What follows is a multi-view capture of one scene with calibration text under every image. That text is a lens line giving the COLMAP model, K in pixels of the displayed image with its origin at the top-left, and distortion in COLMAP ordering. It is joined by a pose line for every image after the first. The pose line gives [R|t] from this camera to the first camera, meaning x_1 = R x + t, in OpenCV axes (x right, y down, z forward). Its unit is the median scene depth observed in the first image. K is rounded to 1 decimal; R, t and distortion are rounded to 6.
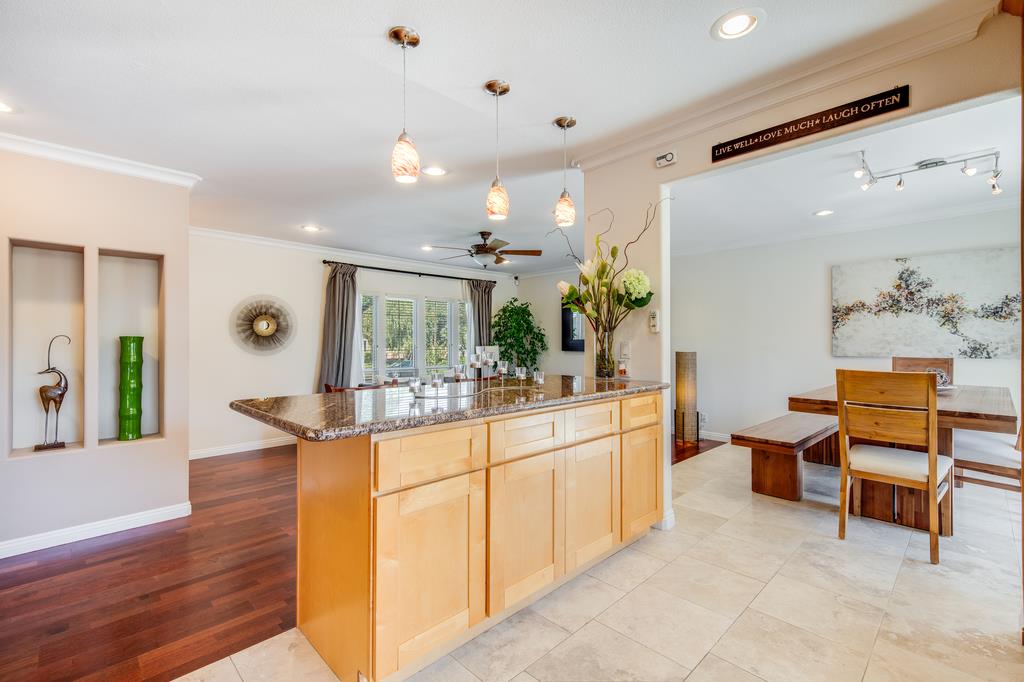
lens RADIAL K [[459.9, 0, 513.5], [0, 459.9, 341.0], [0, 0, 1]] dist [0.009635, -0.001052]
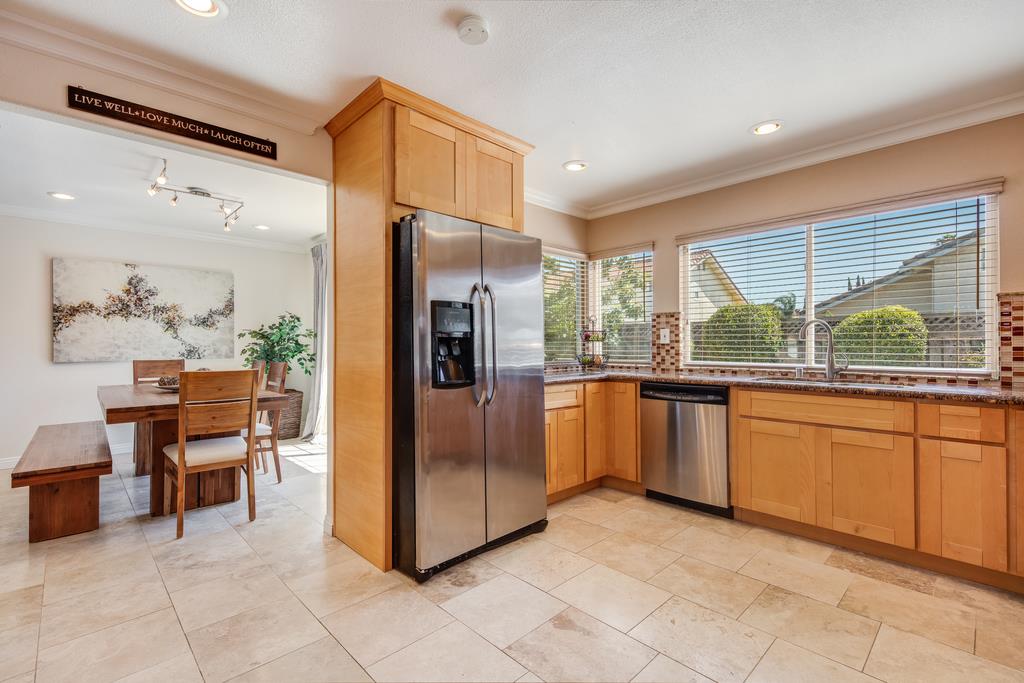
lens RADIAL K [[459.9, 0, 510.7], [0, 459.9, 344.2], [0, 0, 1]] dist [0.009635, -0.001052]
pose [[-0.008412, 0.000965, 0.999964, -0.250928], [0.002751, 0.999996, -0.000942, 0.002430], [-0.999961, 0.002743, -0.008415, 0.216563]]
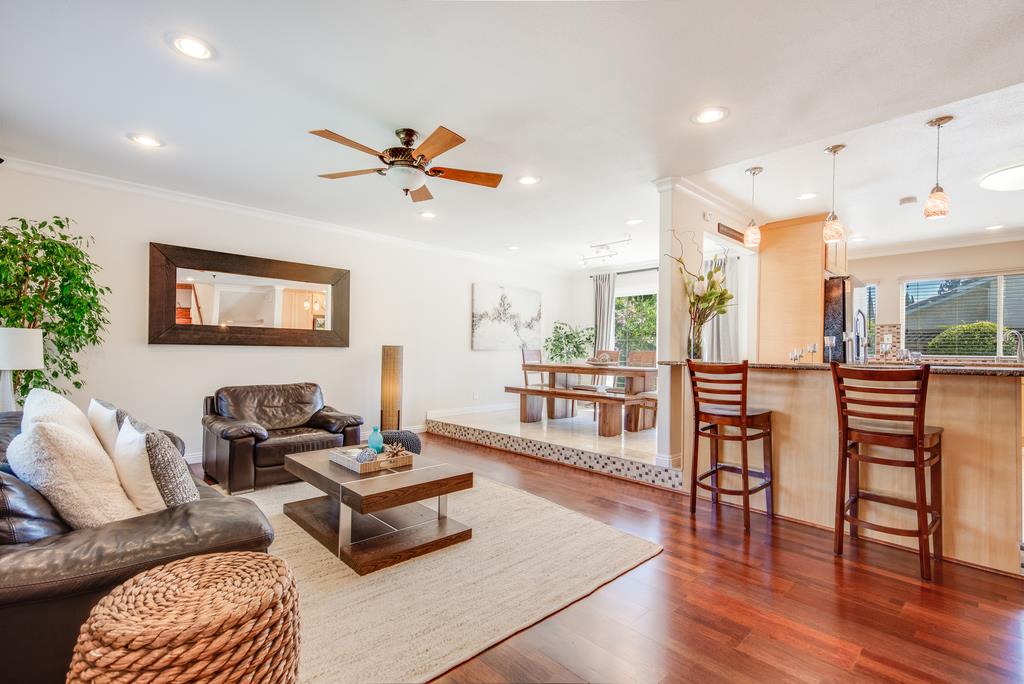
lens RADIAL K [[459.9, 0, 518.8], [0, 459.9, 346.4], [0, 0, 1]] dist [0.009635, -0.001052]
pose [[-0.001140, 0.015186, 0.999884, -0.905374], [-0.014761, 0.999775, -0.015201, 0.057580], [-0.999890, -0.014776, -0.000915, 1.220981]]
